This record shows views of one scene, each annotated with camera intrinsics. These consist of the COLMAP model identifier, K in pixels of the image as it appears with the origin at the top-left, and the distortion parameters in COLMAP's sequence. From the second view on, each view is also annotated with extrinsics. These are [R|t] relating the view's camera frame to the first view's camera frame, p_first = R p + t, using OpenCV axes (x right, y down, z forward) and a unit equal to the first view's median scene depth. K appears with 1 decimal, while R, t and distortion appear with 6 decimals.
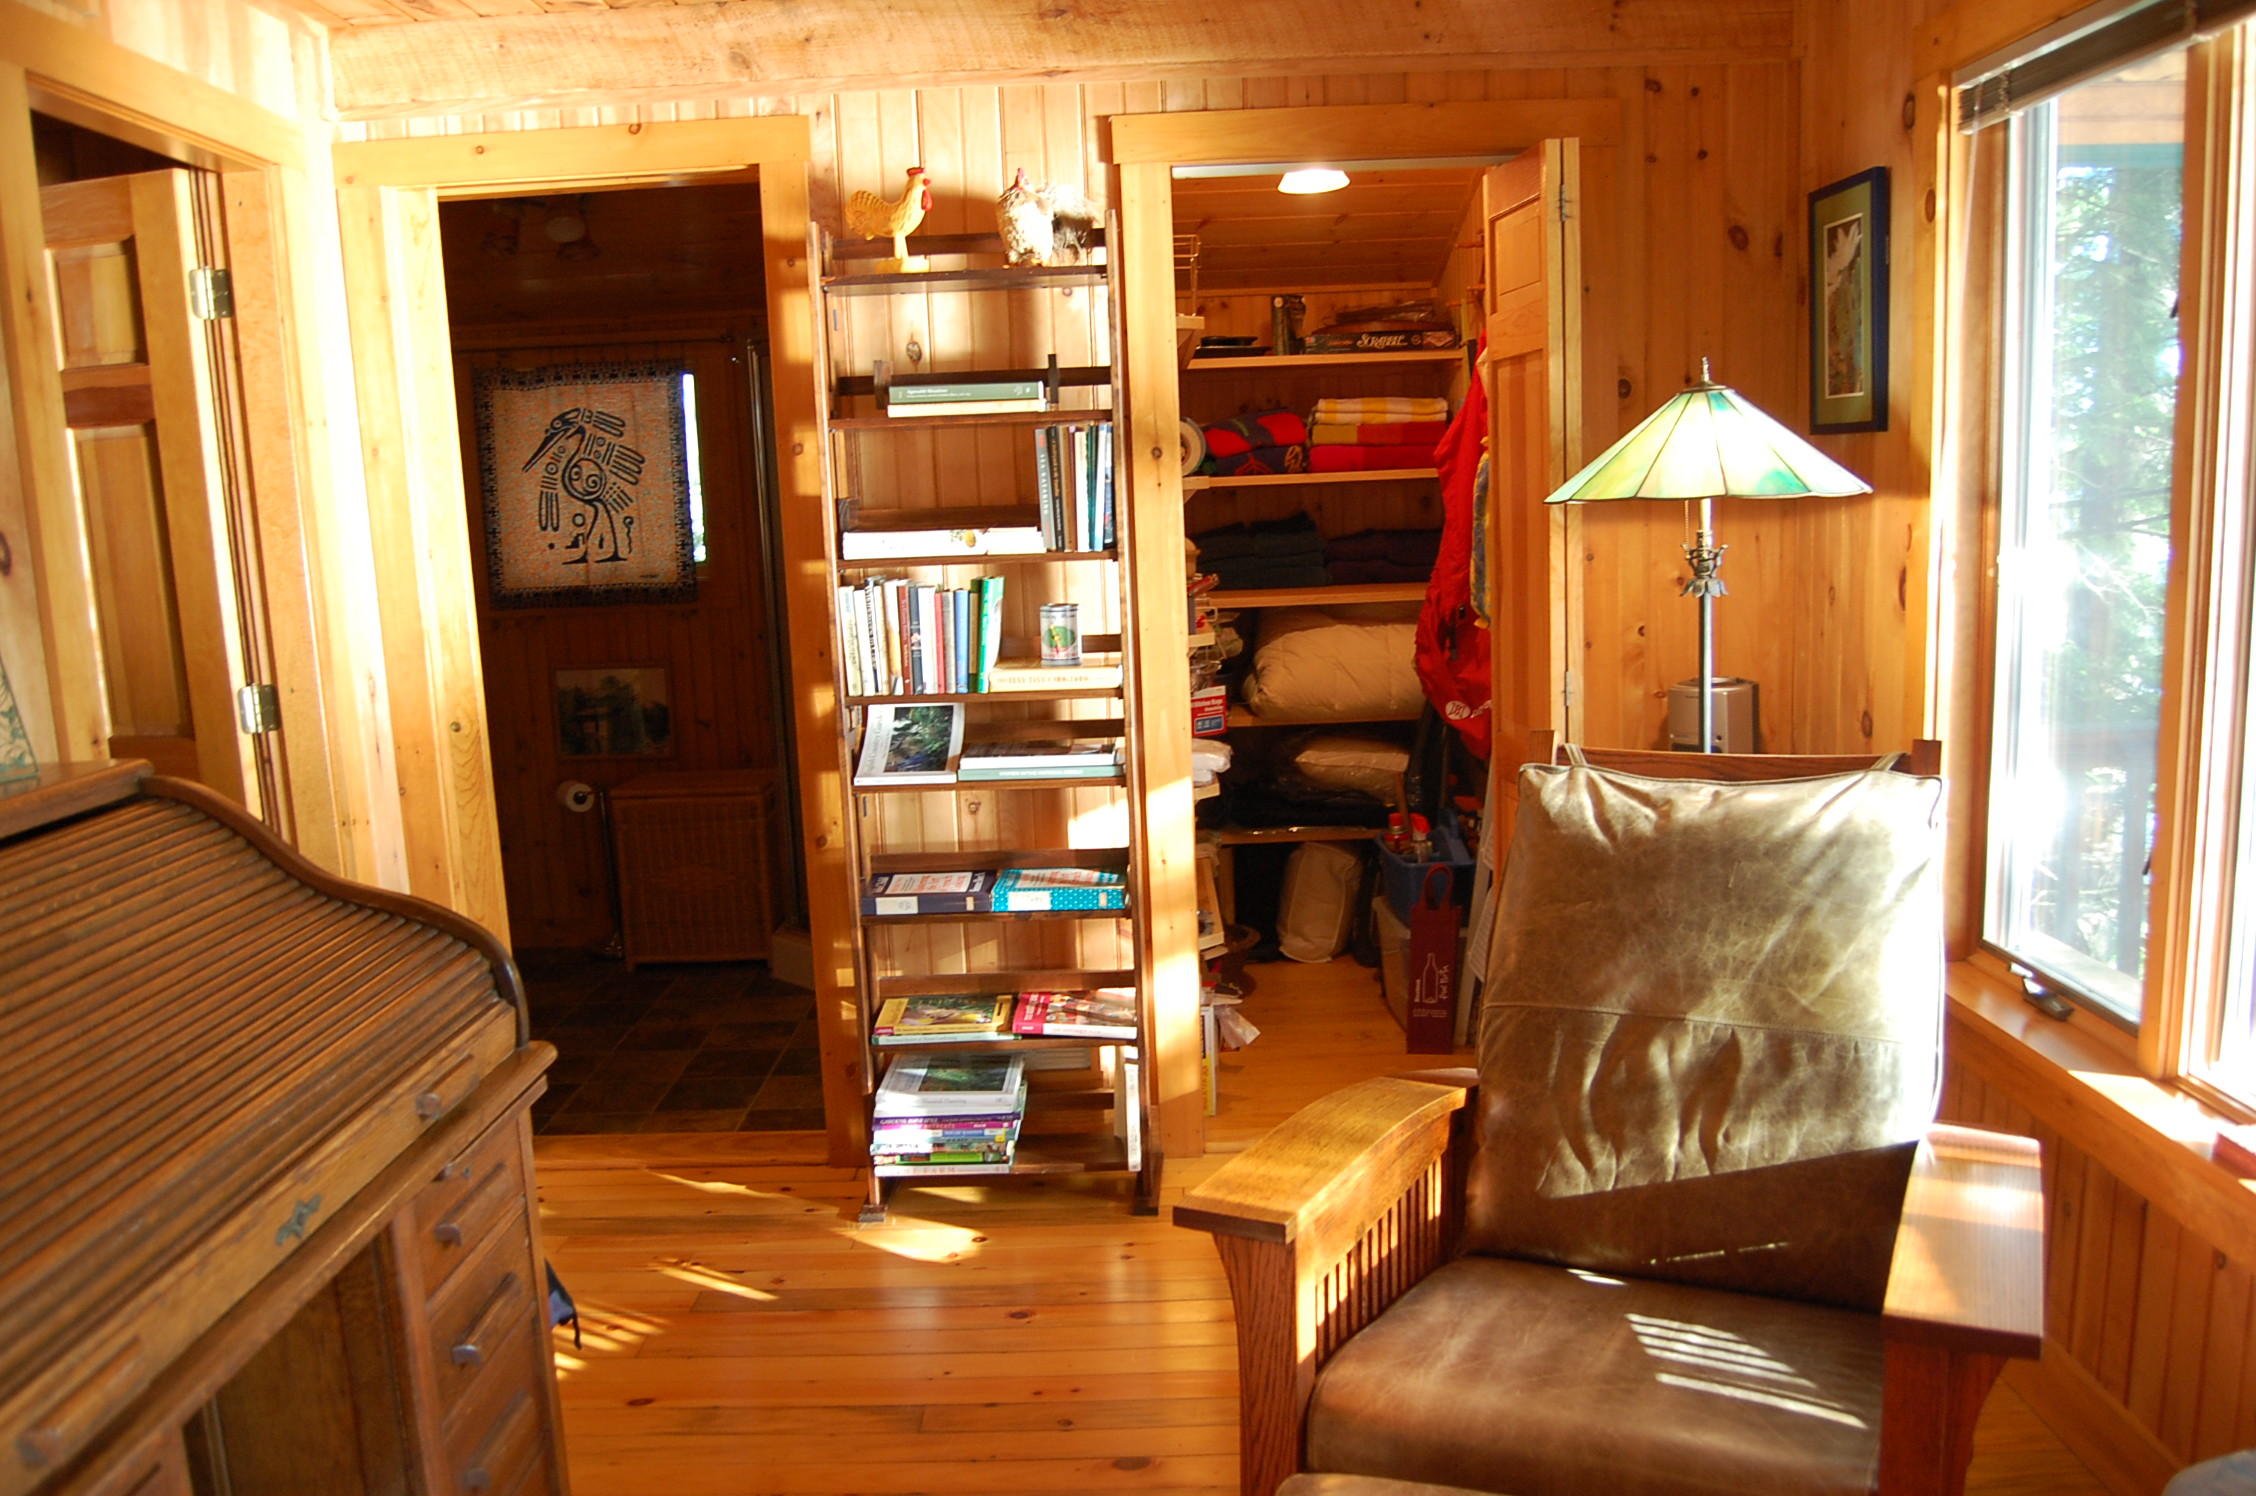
lens RADIAL K [[1770.6, 0, 1135.1], [0, 1770.6, 770.8], [0, 0, 1]] dist [-0.098805, 0.042551]
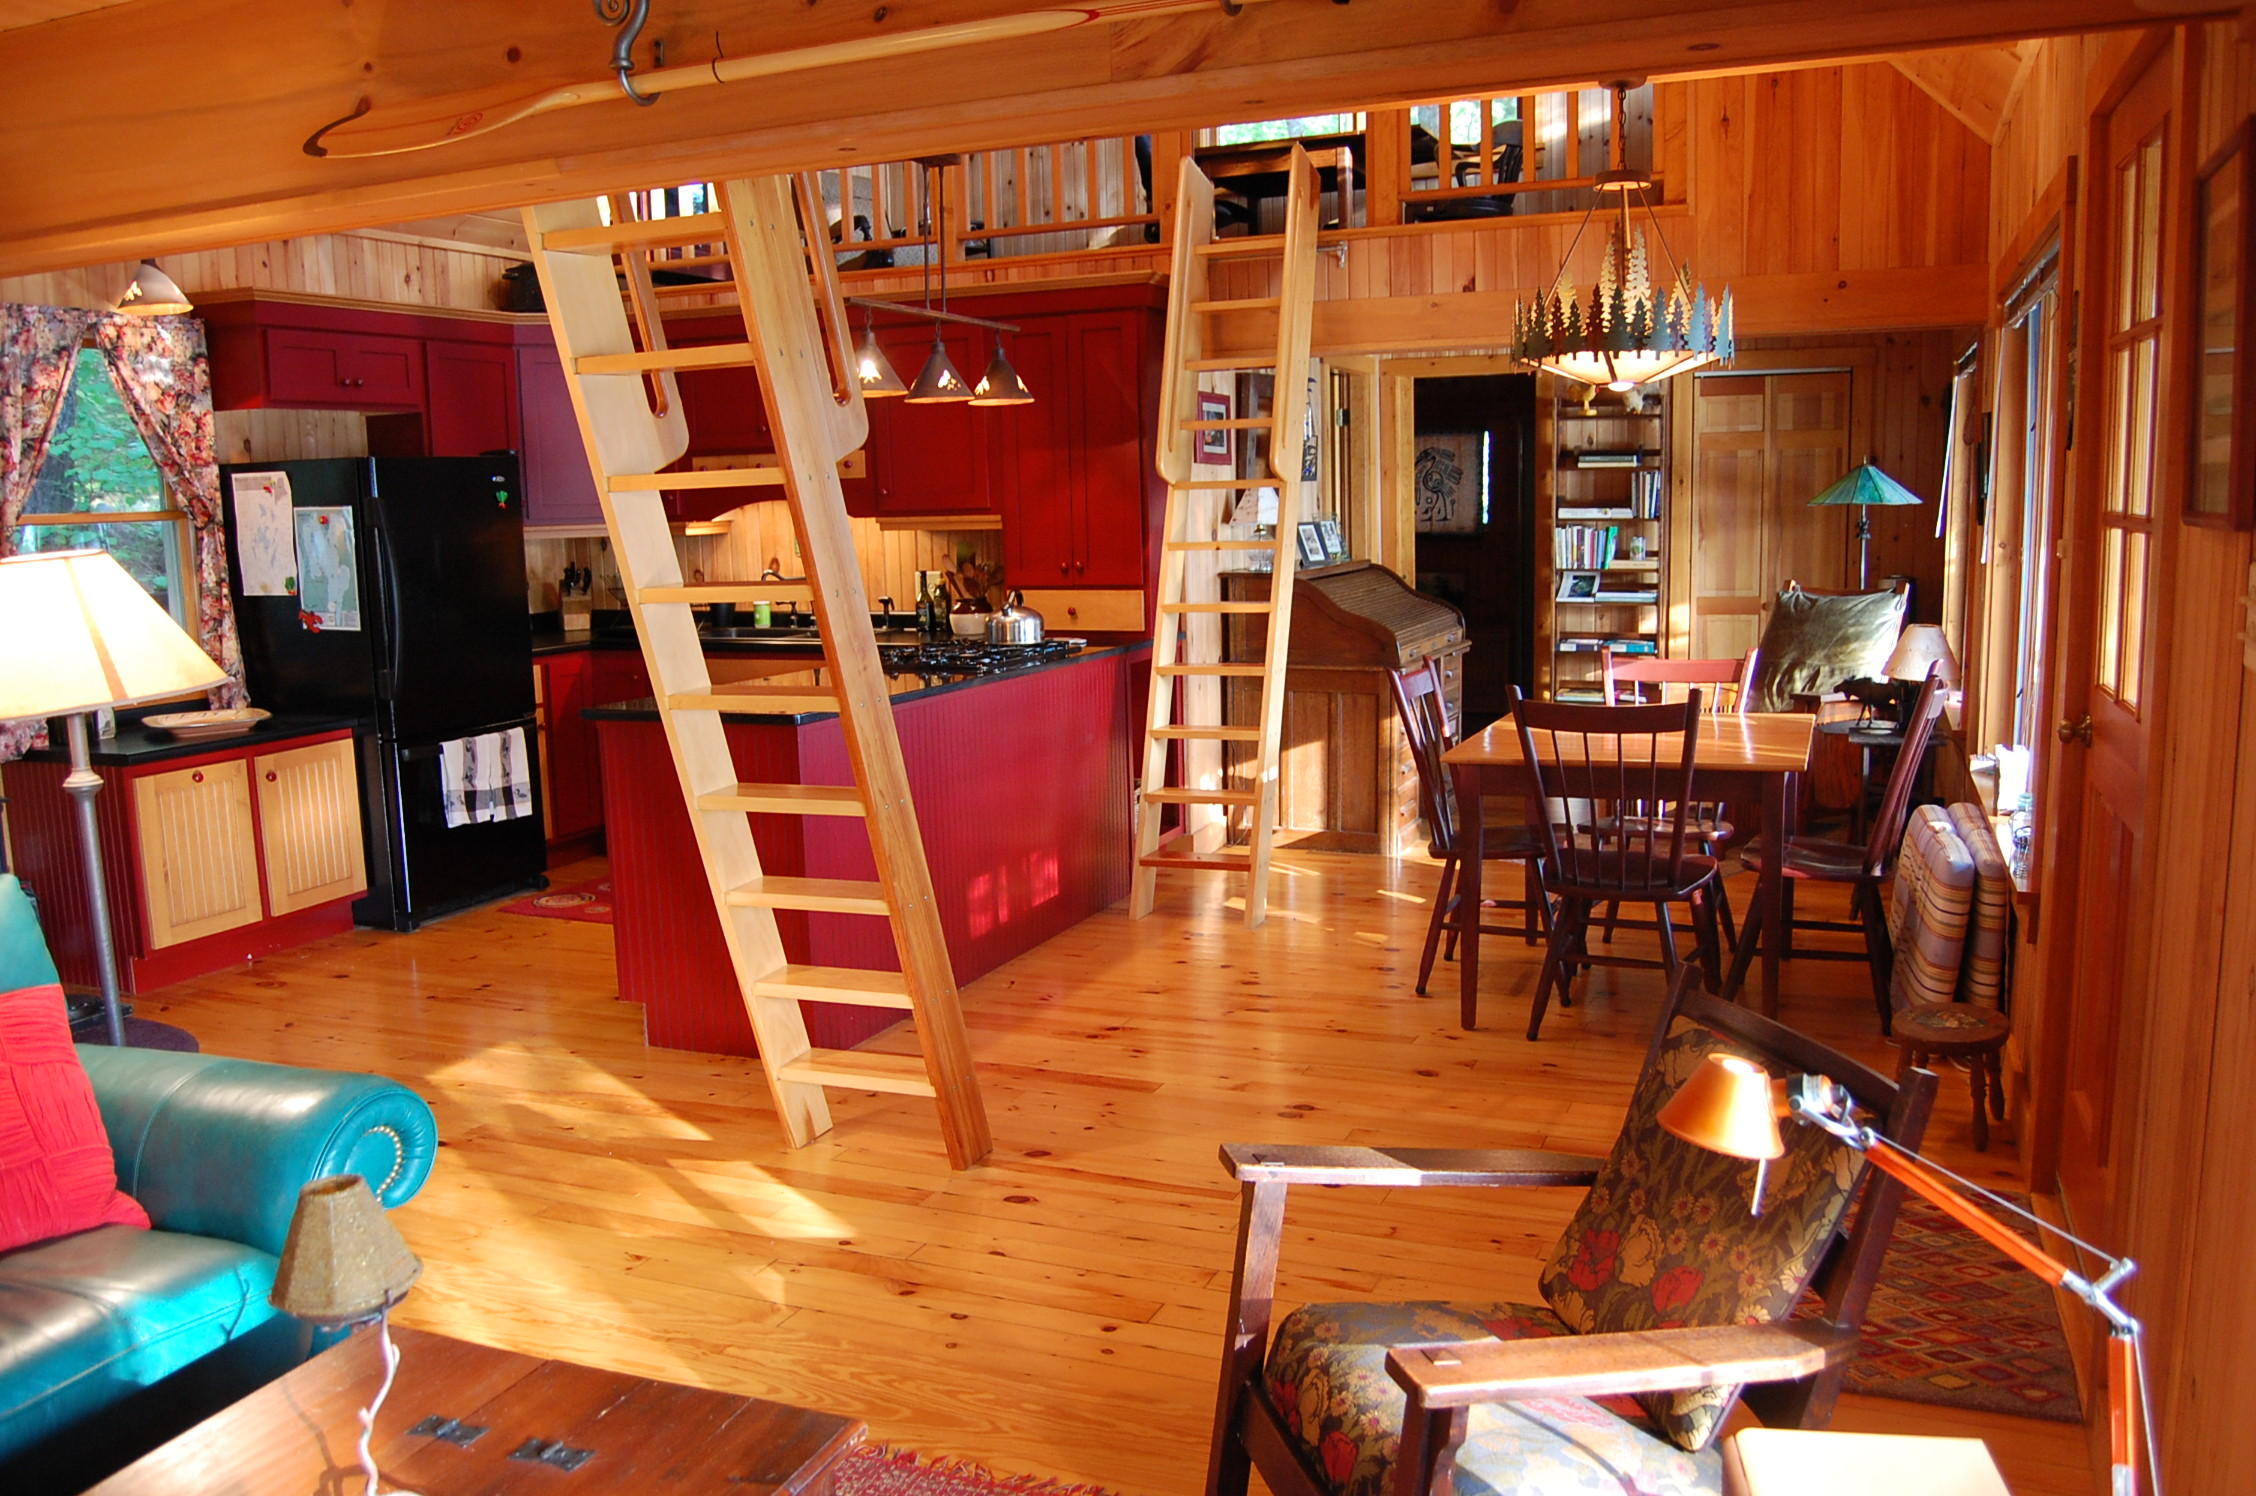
lens RADIAL K [[1770.6, 0, 1135.1], [0, 1770.6, 770.8], [0, 0, 1]] dist [-0.098805, 0.042551]
pose [[0.924245, 0.078606, -0.373620, 0.276431], [-0.075957, 0.996872, 0.021832, 0.260003], [0.374168, 0.008201, 0.927325, -1.762739]]
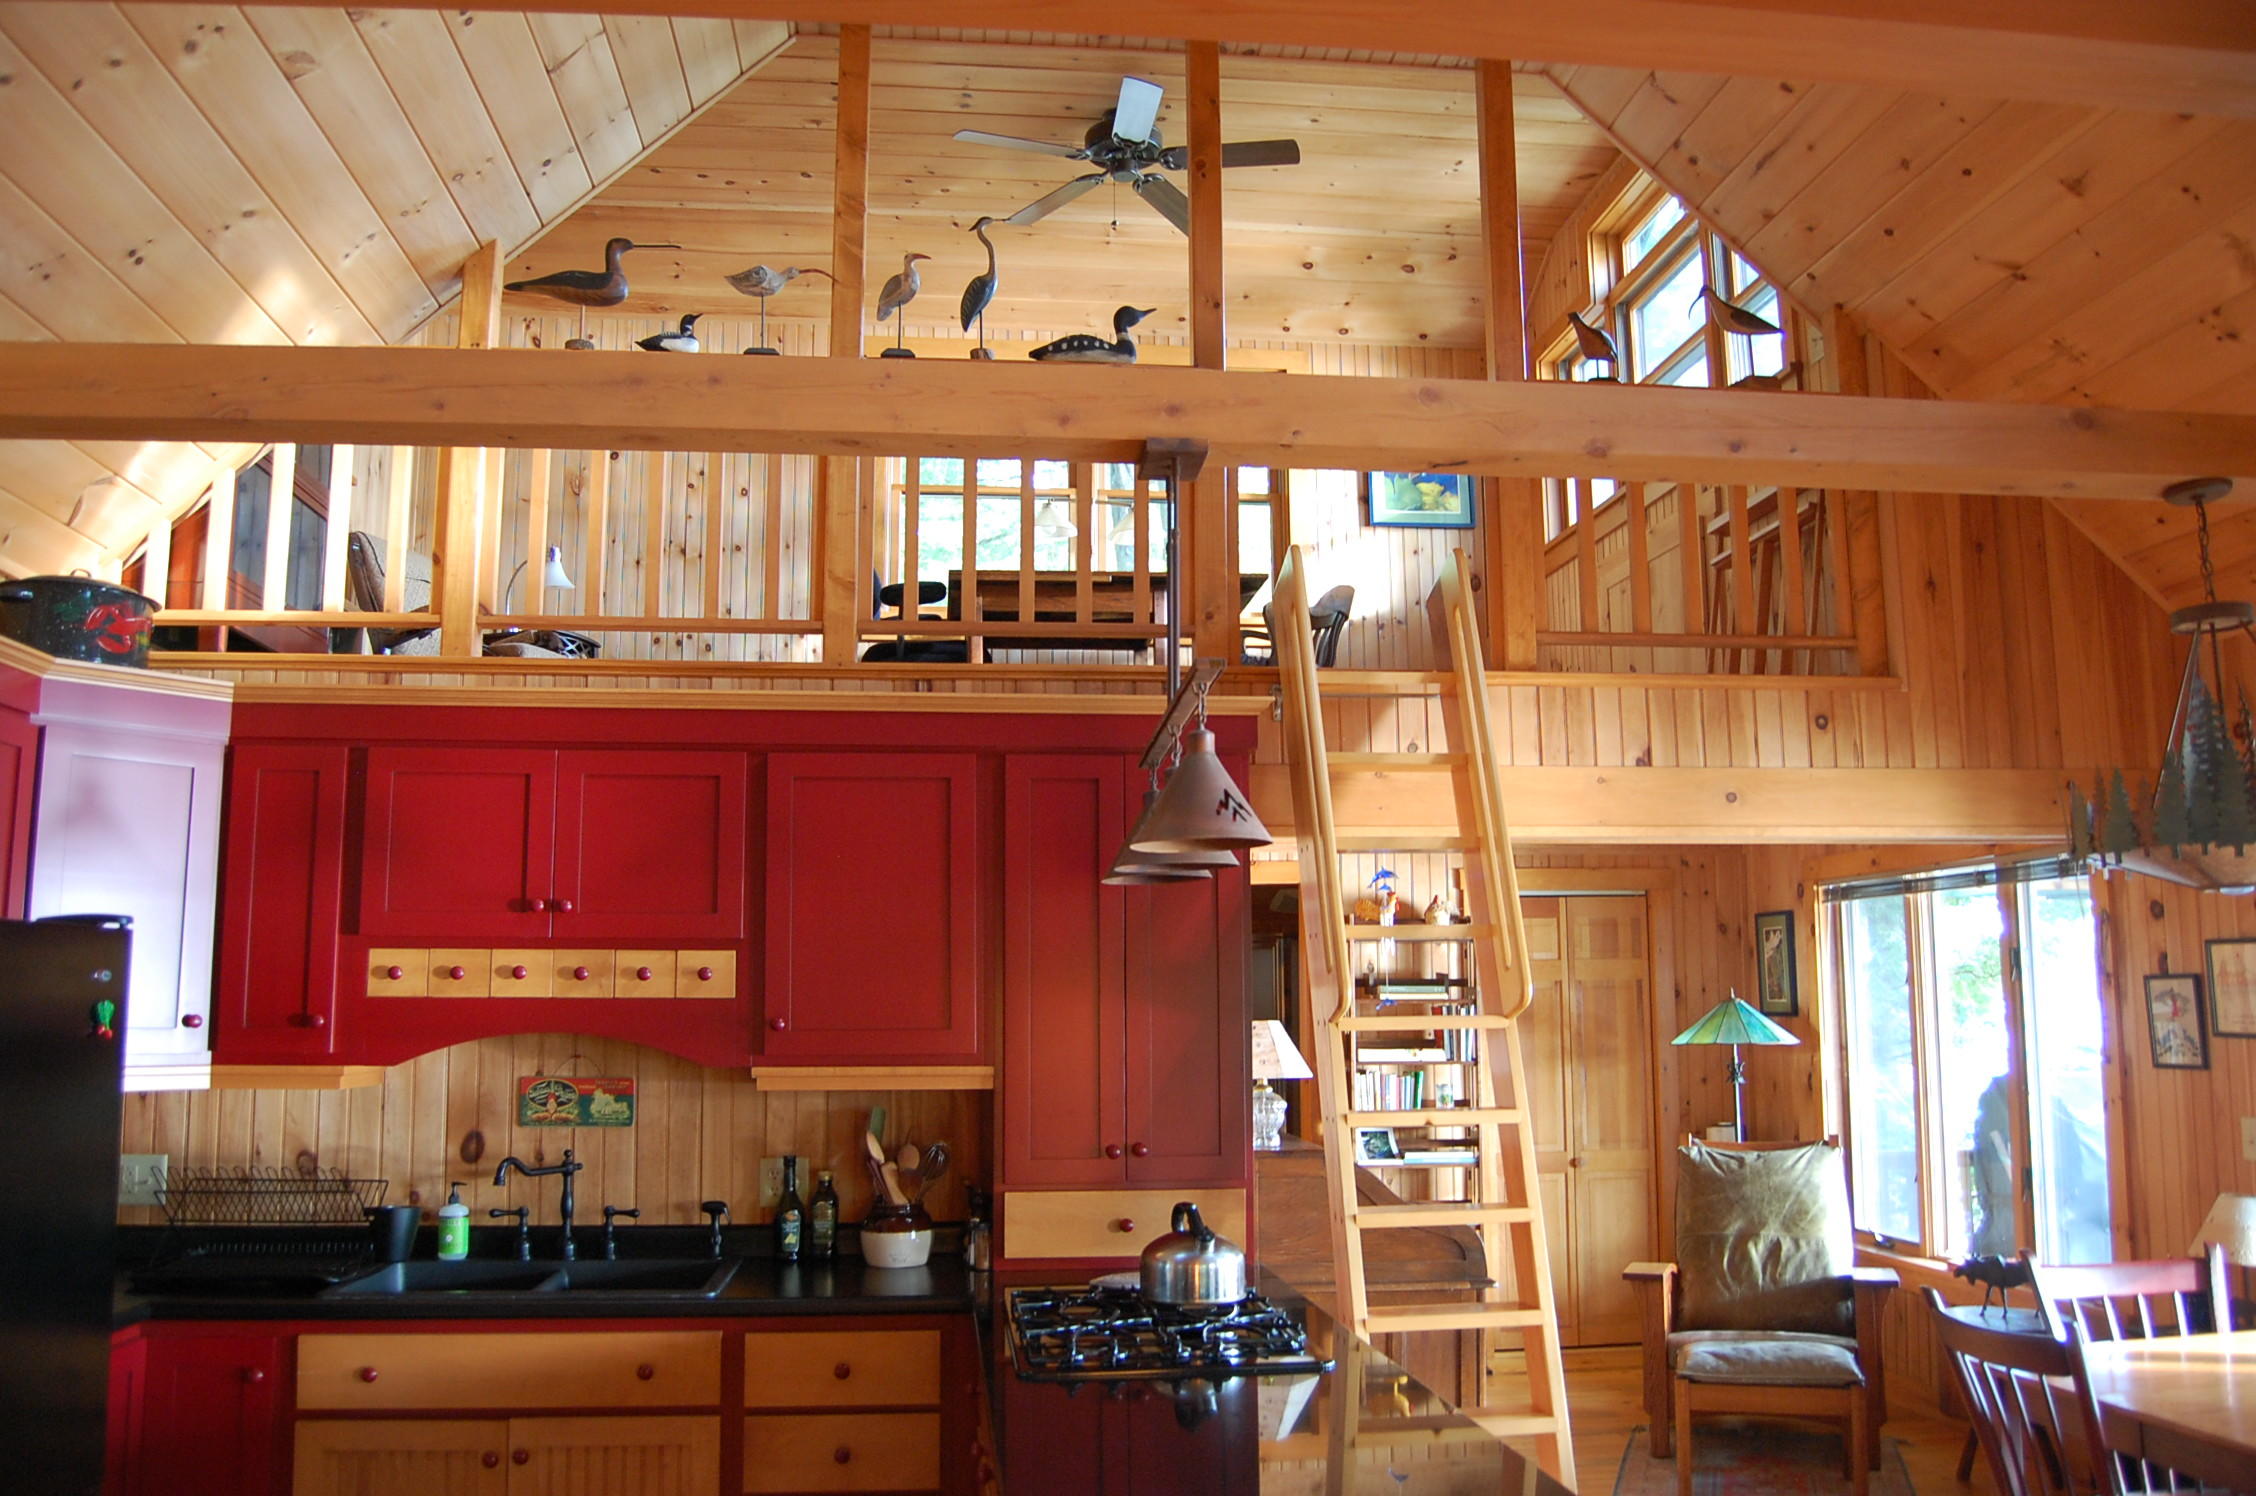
lens RADIAL K [[1770.6, 0, 1135.1], [0, 1770.6, 770.8], [0, 0, 1]] dist [-0.098805, 0.042551]
pose [[0.992622, 0.050086, 0.110419, -0.698330], [-0.015650, 0.956001, -0.292946, 0.184449], [-0.120233, 0.289056, 0.949732, -1.177112]]
